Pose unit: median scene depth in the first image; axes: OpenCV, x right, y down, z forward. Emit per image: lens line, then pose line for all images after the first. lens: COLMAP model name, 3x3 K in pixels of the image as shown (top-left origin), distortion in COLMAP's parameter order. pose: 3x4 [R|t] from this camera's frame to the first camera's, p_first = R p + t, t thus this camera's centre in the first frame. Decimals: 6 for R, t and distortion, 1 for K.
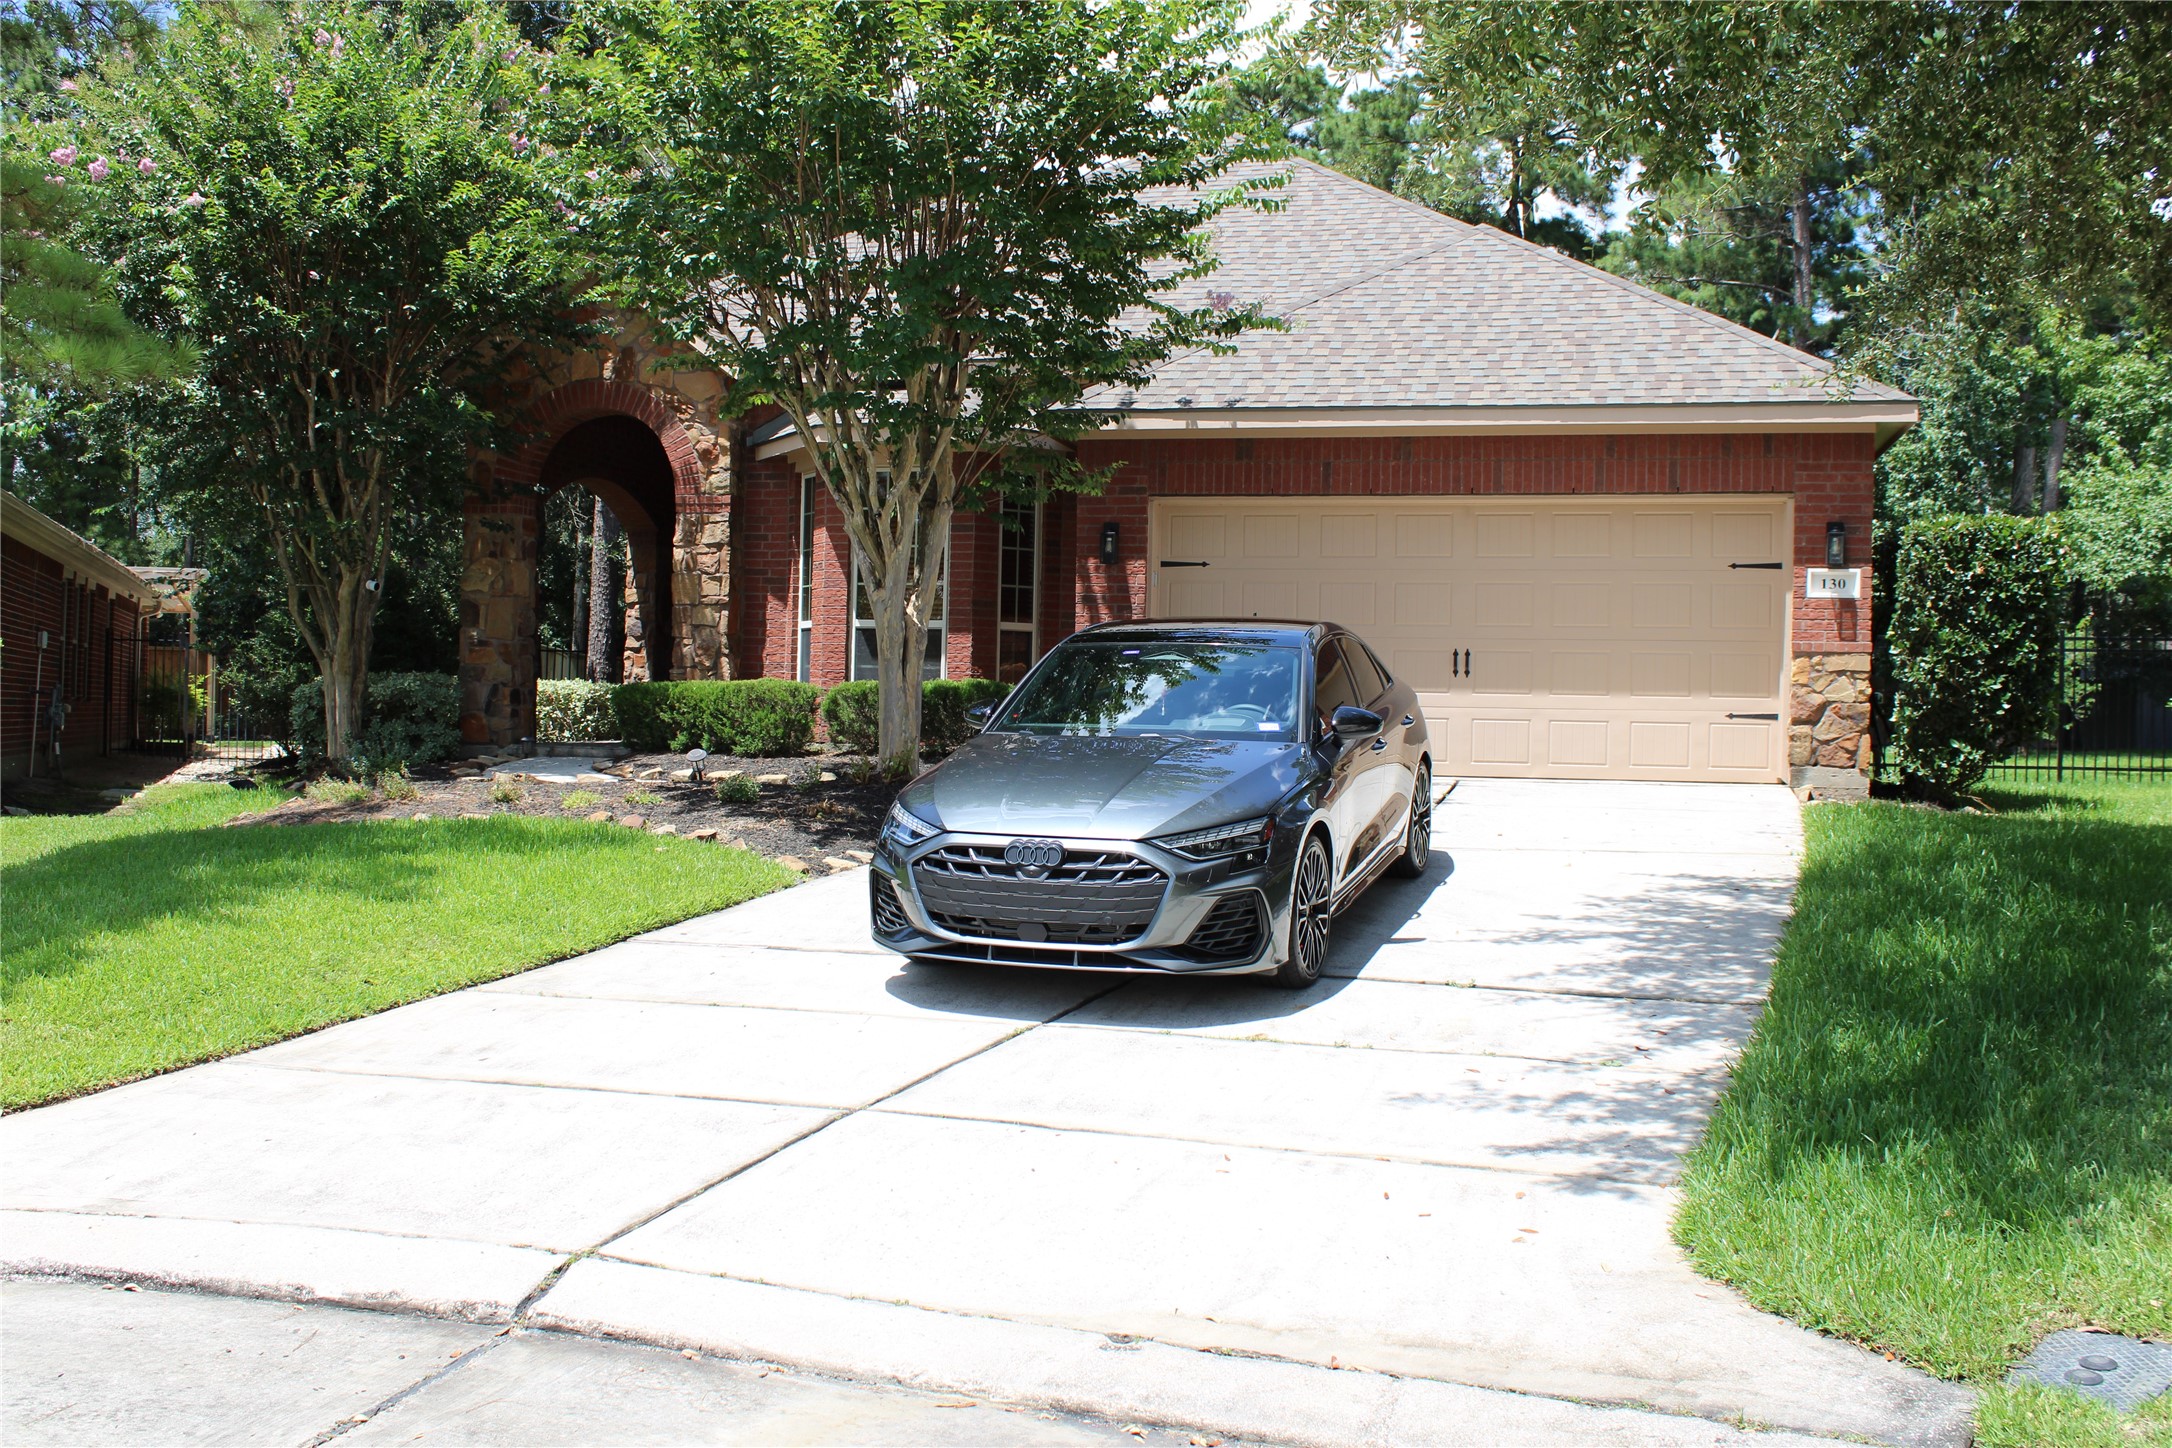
lens RADIAL K [[1960.8, 0, 1035.8], [0, 1960.8, 689.8], [0, 0, 1]] dist [-0.140846, 0.126257]
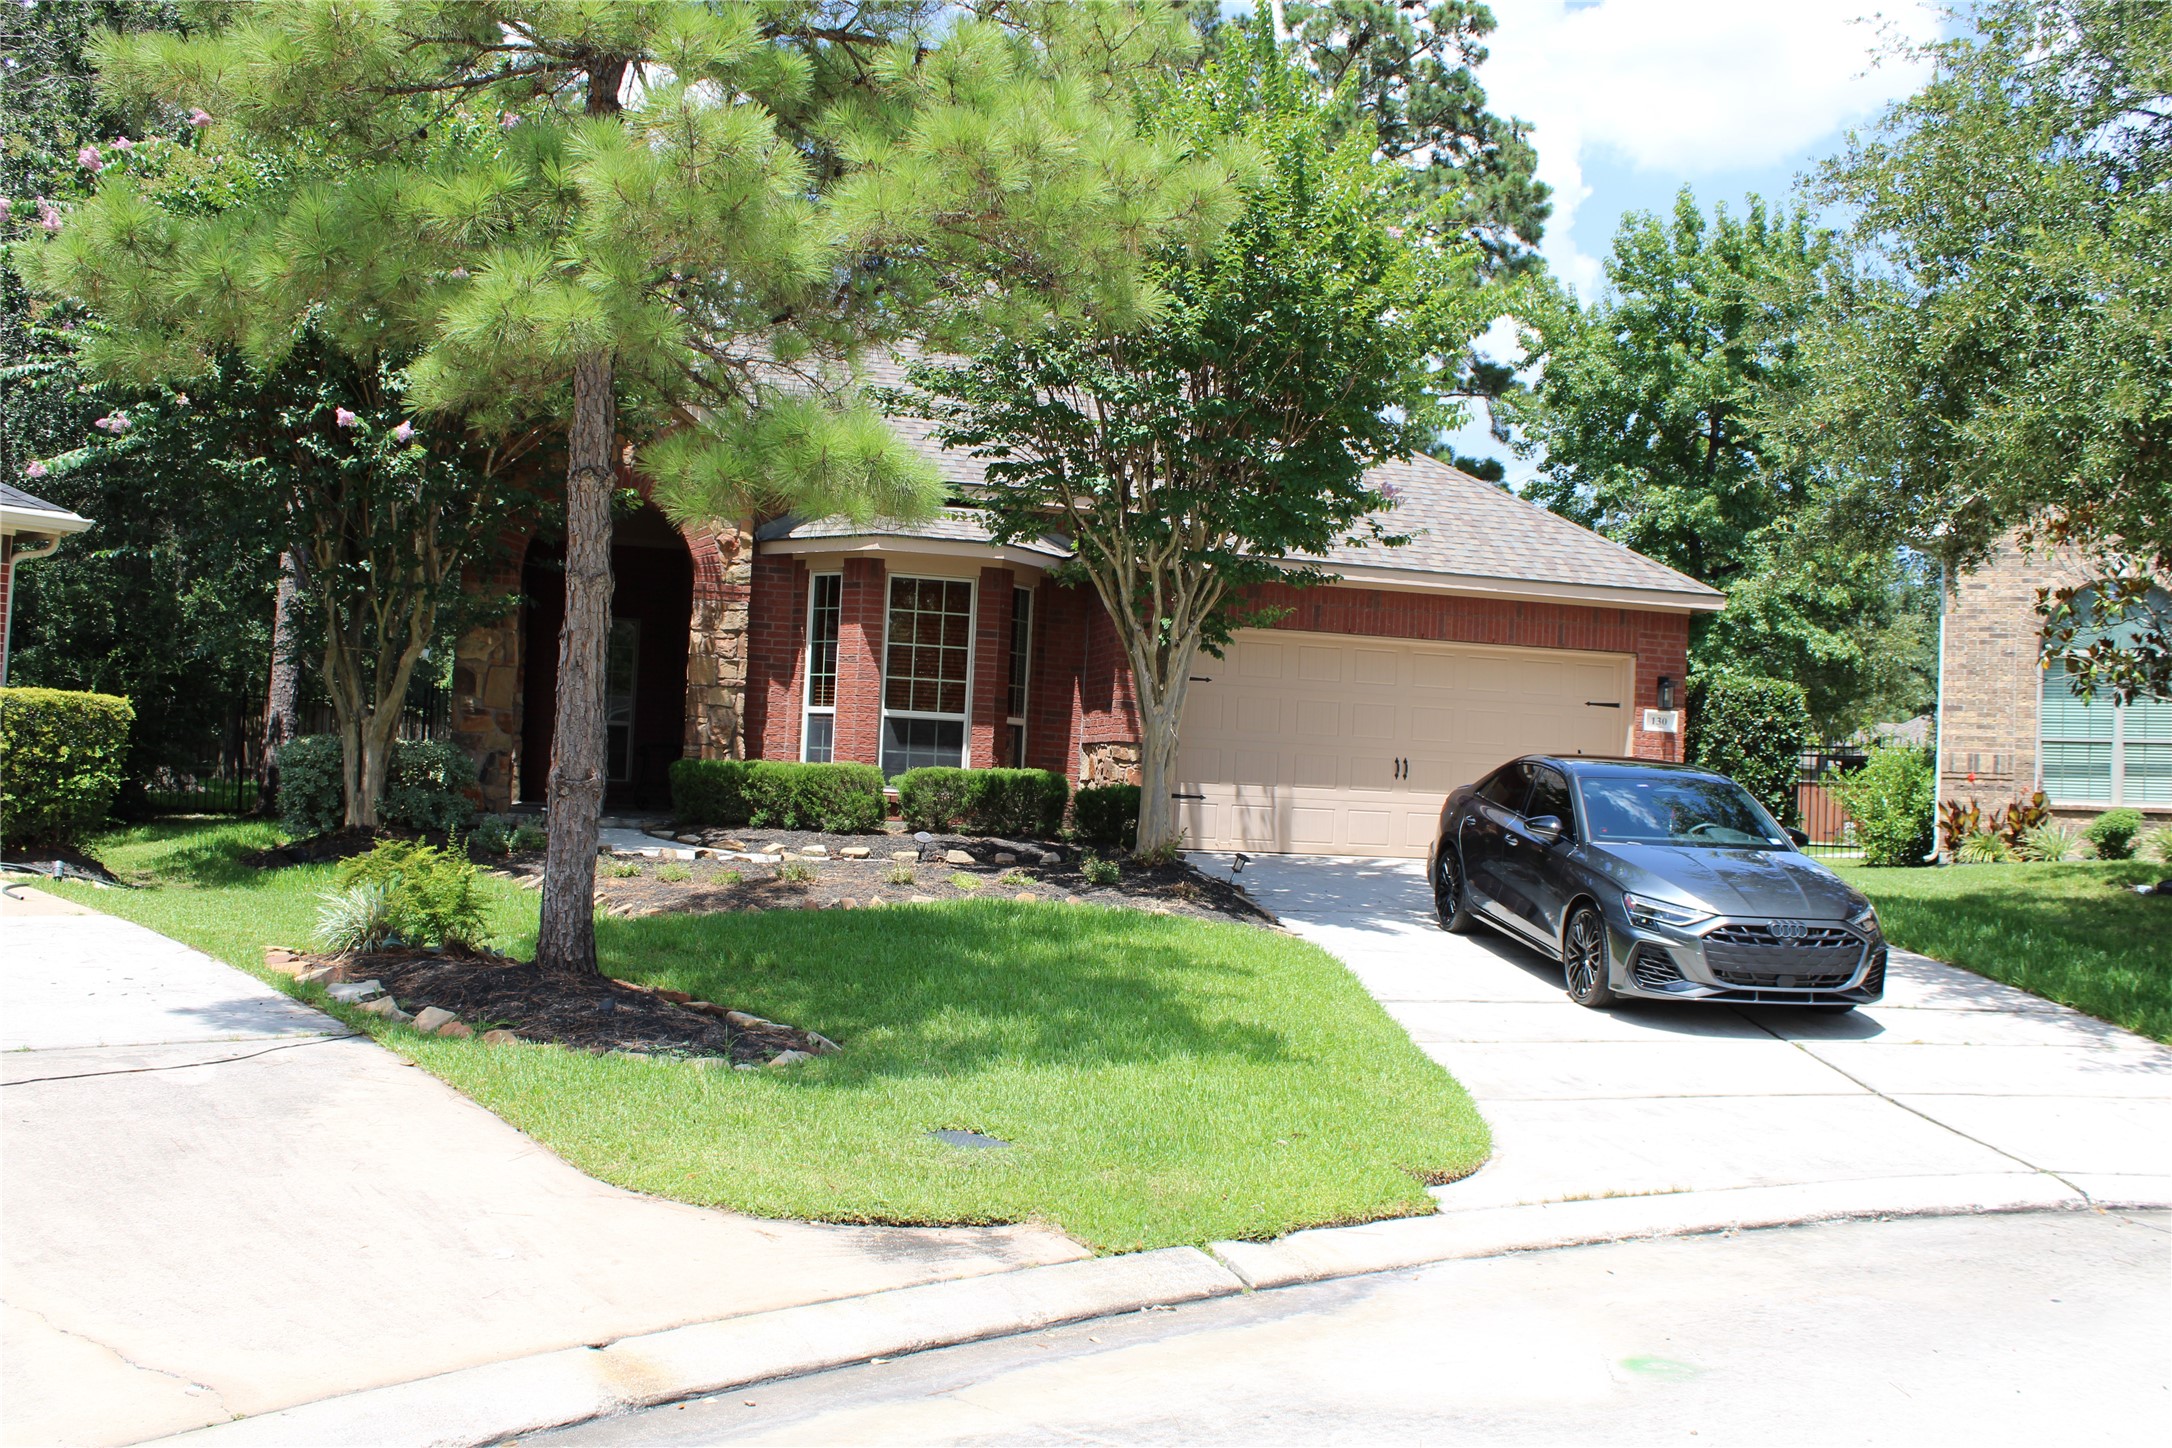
lens RADIAL K [[1960.8, 0, 1035.8], [0, 1960.8, 689.8], [0, 0, 1]] dist [-0.140846, 0.126257]
pose [[0.887392, 0.045922, 0.458722, -0.540606], [-0.035887, 0.998888, -0.030574, -0.016327], [-0.459616, 0.010669, 0.888054, -0.029249]]
